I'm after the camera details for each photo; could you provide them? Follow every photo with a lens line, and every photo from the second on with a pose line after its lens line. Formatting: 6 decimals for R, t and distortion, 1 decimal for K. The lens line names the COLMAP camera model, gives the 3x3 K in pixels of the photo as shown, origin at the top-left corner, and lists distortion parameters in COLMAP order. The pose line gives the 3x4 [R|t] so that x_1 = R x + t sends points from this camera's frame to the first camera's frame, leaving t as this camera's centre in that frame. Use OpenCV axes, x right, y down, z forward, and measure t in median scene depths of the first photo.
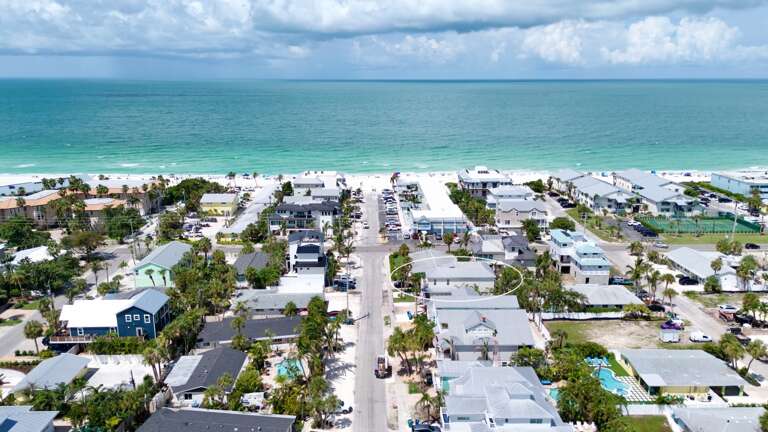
lens RADIAL K [[557.9, 0, 384.0], [0, 557.9, 216.0], [0, 0, 1]] dist [0.035527, -0.007325]
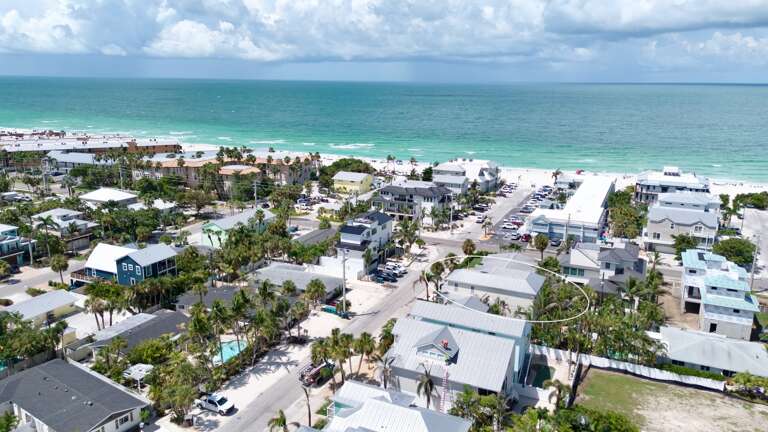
lens RADIAL K [[557.9, 0, 384.0], [0, 557.9, 216.0], [0, 0, 1]] dist [0.035527, -0.007325]
pose [[0.896722, 0.113514, -0.427791, 0.284220], [-0.114690, 0.993132, 0.023118, 0.012112], [0.427477, 0.028333, 0.903582, 0.219231]]
